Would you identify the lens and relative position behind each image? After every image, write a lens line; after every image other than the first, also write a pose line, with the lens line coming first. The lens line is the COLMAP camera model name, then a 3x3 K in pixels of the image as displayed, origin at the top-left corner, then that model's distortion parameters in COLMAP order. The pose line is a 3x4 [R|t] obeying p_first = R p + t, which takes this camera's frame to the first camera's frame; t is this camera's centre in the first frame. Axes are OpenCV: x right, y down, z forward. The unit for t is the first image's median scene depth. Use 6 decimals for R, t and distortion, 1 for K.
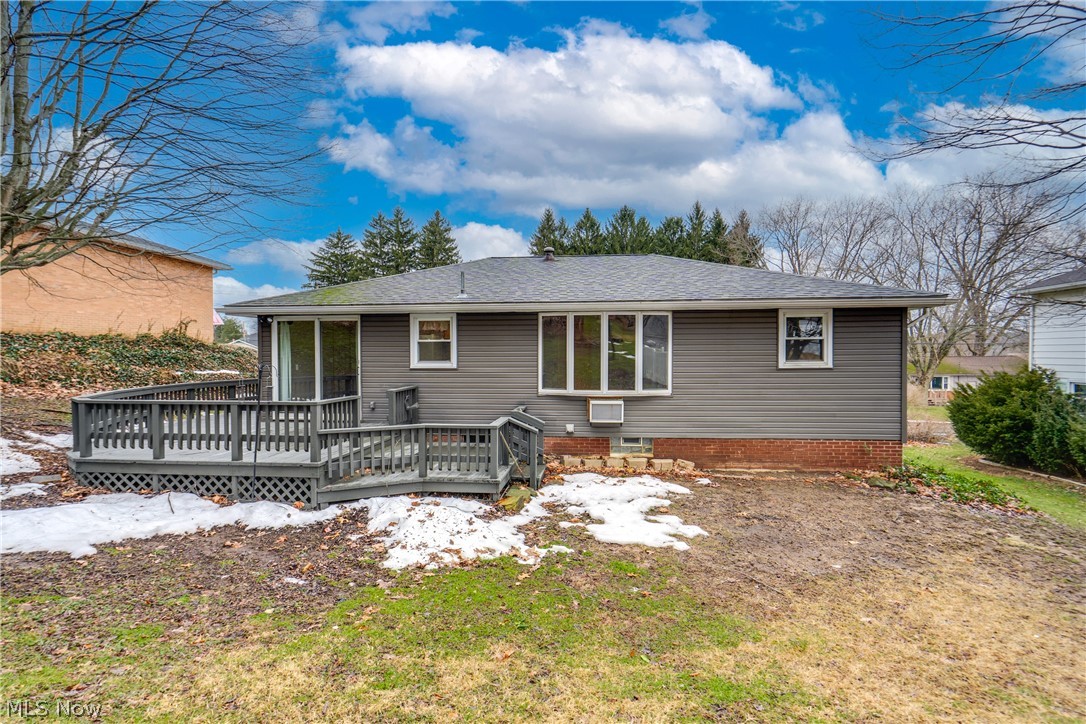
lens RADIAL K [[501.8, 0, 557.1], [0, 501.8, 364.8], [0, 0, 1]] dist [-0.001465, -0.000463]
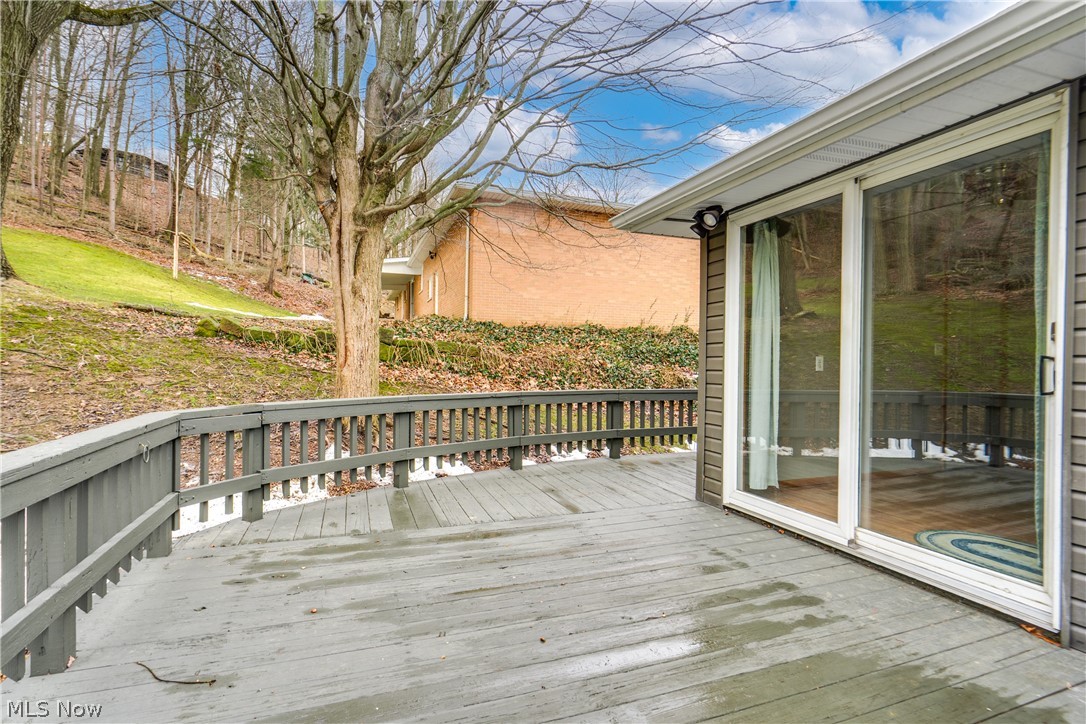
lens RADIAL K [[501.8, 0, 557.1], [0, 501.8, 364.8], [0, 0, 1]] dist [-0.001465, -0.000463]
pose [[0.443251, 0.009198, -0.896350, -0.227807], [-0.032389, 0.999459, -0.005761, 0.012085], [0.895812, 0.031585, 0.443309, 0.555127]]
